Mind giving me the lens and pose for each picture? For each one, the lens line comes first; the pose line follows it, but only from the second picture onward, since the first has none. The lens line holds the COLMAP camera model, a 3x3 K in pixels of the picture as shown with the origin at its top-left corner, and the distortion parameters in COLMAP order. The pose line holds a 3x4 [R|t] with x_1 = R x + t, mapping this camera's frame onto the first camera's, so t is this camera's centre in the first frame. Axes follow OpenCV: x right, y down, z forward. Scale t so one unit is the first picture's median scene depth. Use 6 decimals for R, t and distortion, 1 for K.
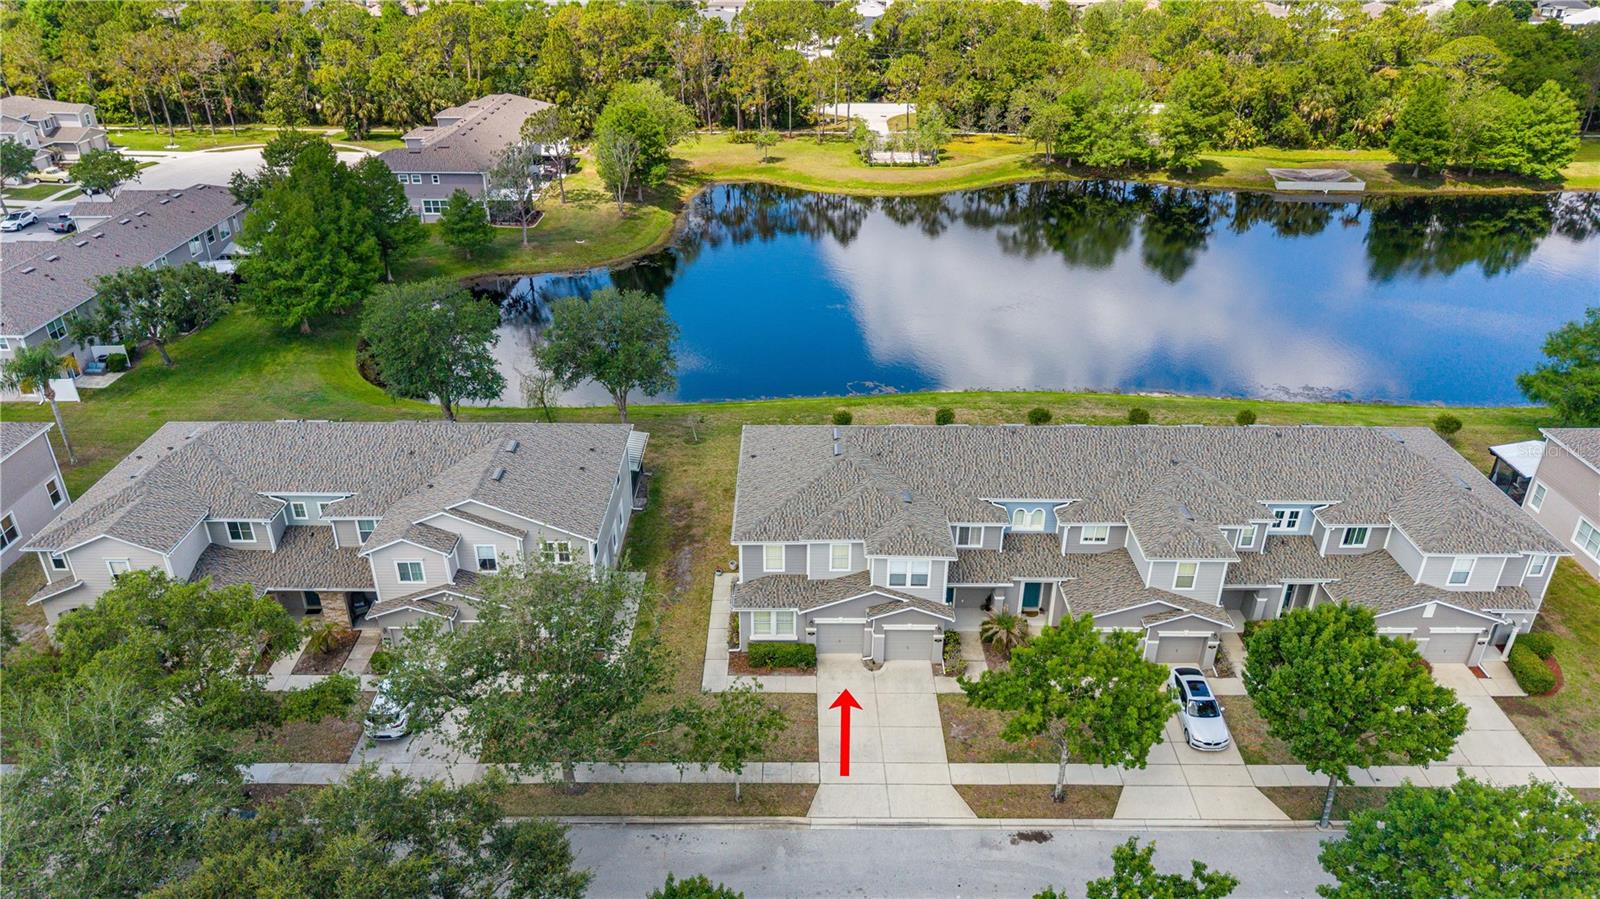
lens RADIAL K [[1130.5, 0, 795.0], [0, 1130.5, 424.9], [0, 0, 1]] dist [0.008970, 0.000431]
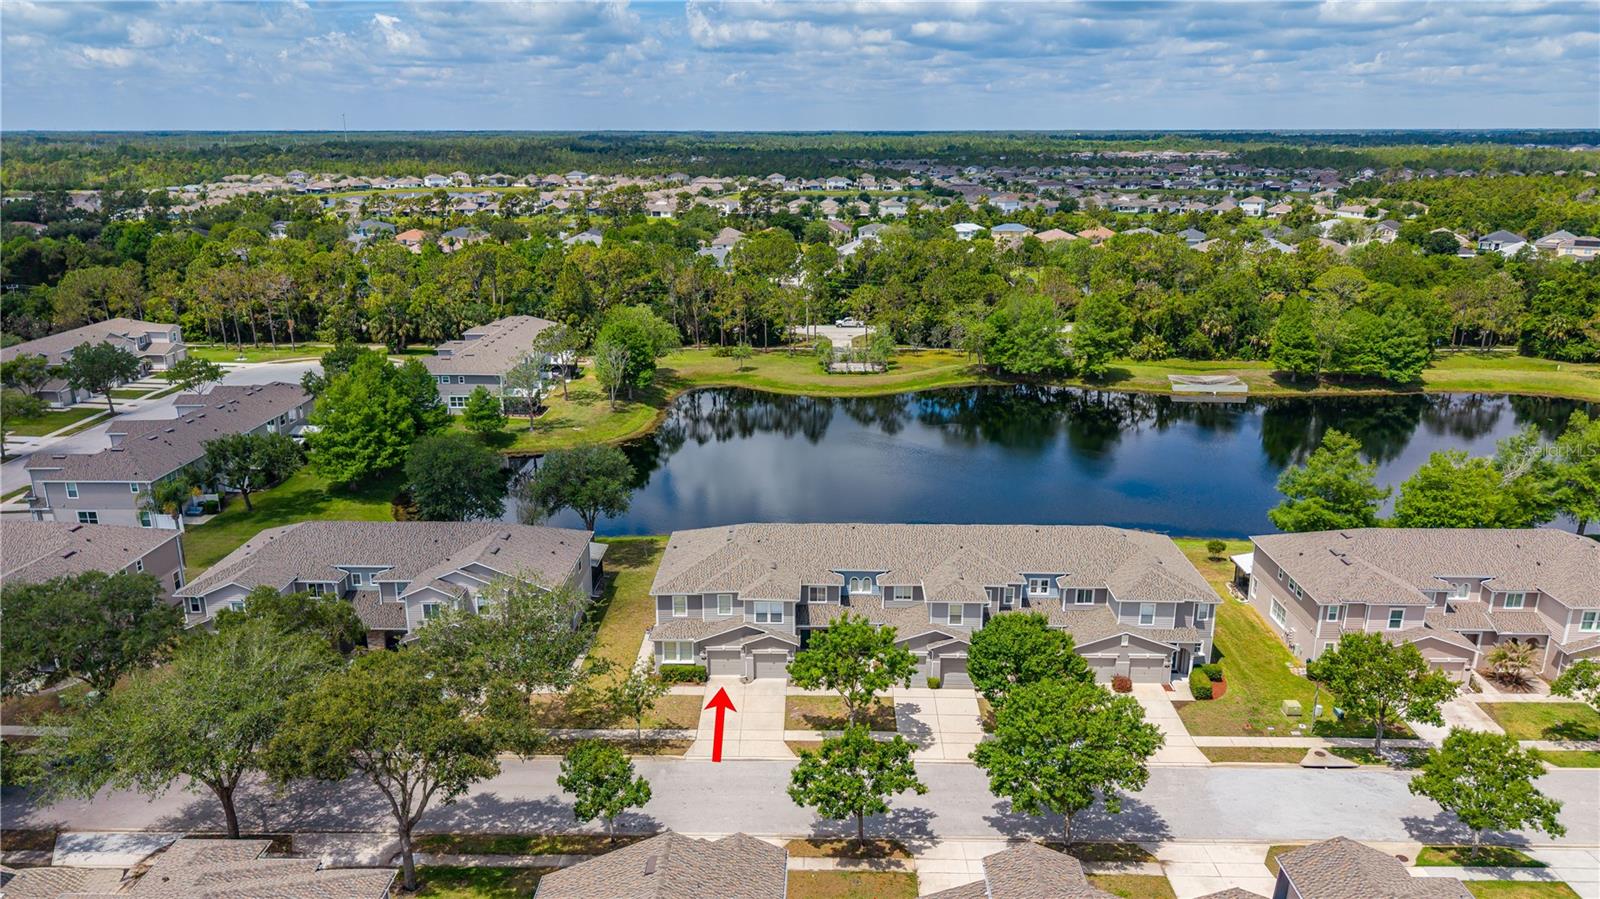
lens RADIAL K [[1102.9, 0, 800.2], [0, 1102.9, 422.9], [0, 0, 1]] dist [0.068472, -0.090150]
pose [[0.999990, -0.003445, -0.002776, 0.040041], [0.002847, 0.981377, -0.192069, 0.044808], [0.003386, 0.192059, 0.981378, -0.128911]]
